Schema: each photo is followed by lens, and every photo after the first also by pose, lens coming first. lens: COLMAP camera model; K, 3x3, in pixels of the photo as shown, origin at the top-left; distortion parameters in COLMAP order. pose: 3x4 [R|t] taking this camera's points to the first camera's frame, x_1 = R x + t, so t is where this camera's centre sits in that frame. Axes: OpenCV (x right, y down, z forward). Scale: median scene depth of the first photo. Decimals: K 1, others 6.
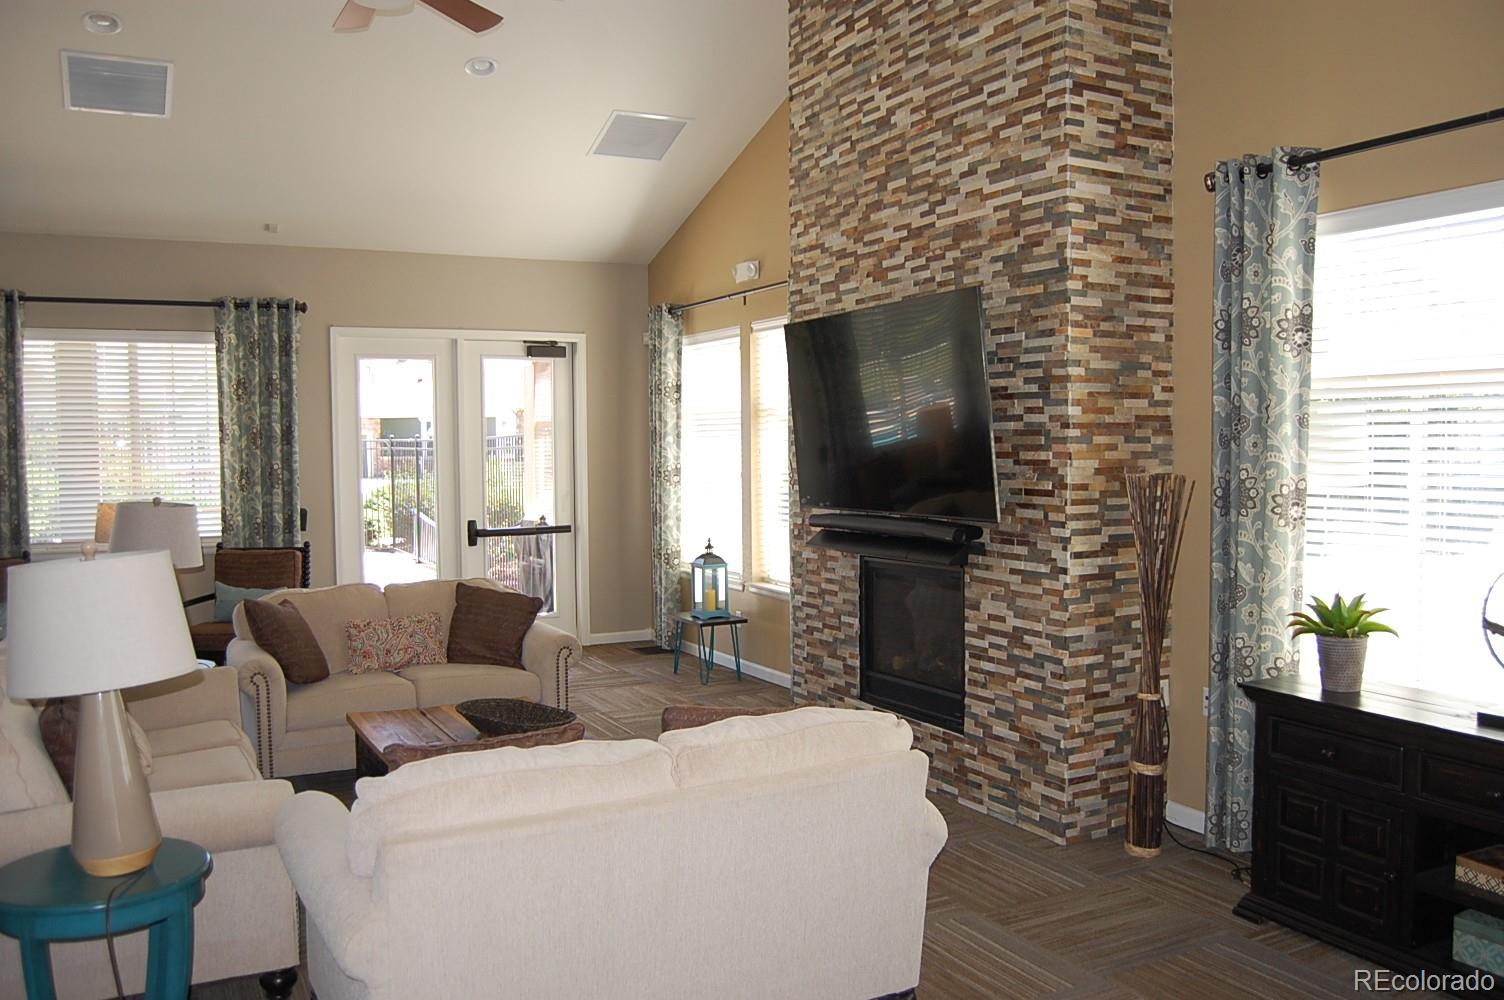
lens RADIAL K [[1228.5, 0, 752.2], [0, 1228.5, 493.9], [0, 0, 1]] dist [-0.079299, 0.020767]
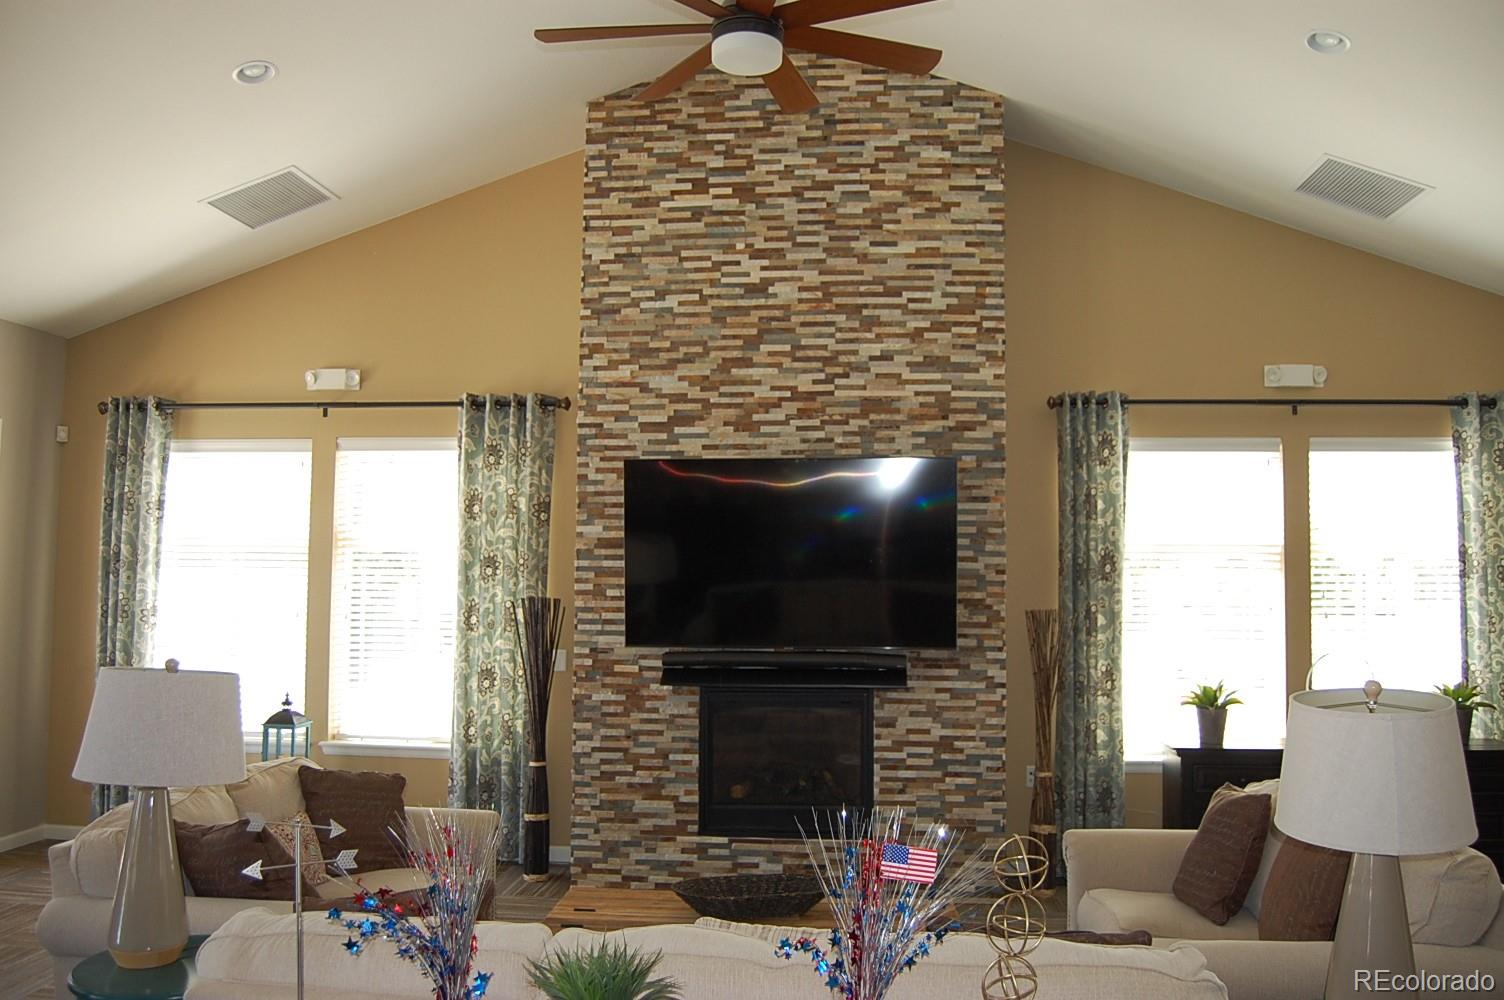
lens RADIAL K [[1189.4, 0, 759.1], [0, 1189.4, 502.1], [0, 0, 1]] dist [-0.078032, 0.000486]
pose [[0.536457, 0.069239, 0.841083, -0.810057], [0.021666, 0.995170, -0.095743, -0.012941], [-0.843650, 0.069585, 0.532366, 0.464927]]
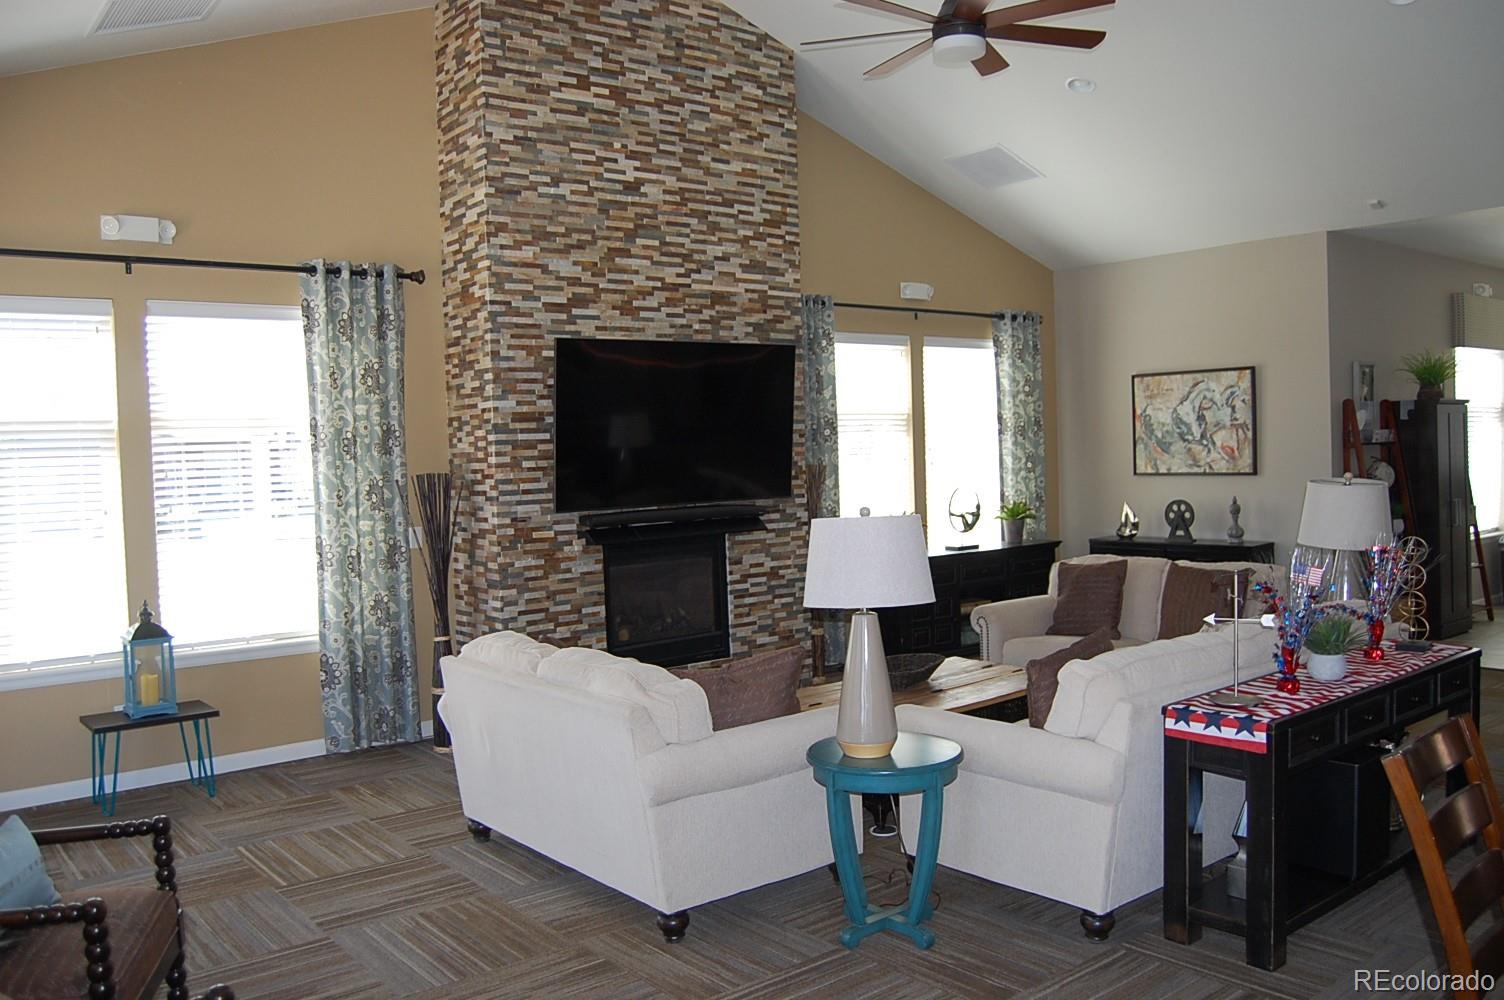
lens RADIAL K [[1228.5, 0, 753.1], [0, 1228.5, 499.0], [0, 0, 1]] dist [-0.079299, 0.020767]
pose [[-0.199328, -0.023404, 0.979653, -1.171084], [0.073765, 0.996520, 0.038816, -0.034316], [-0.977152, 0.080001, -0.196908, 1.200760]]
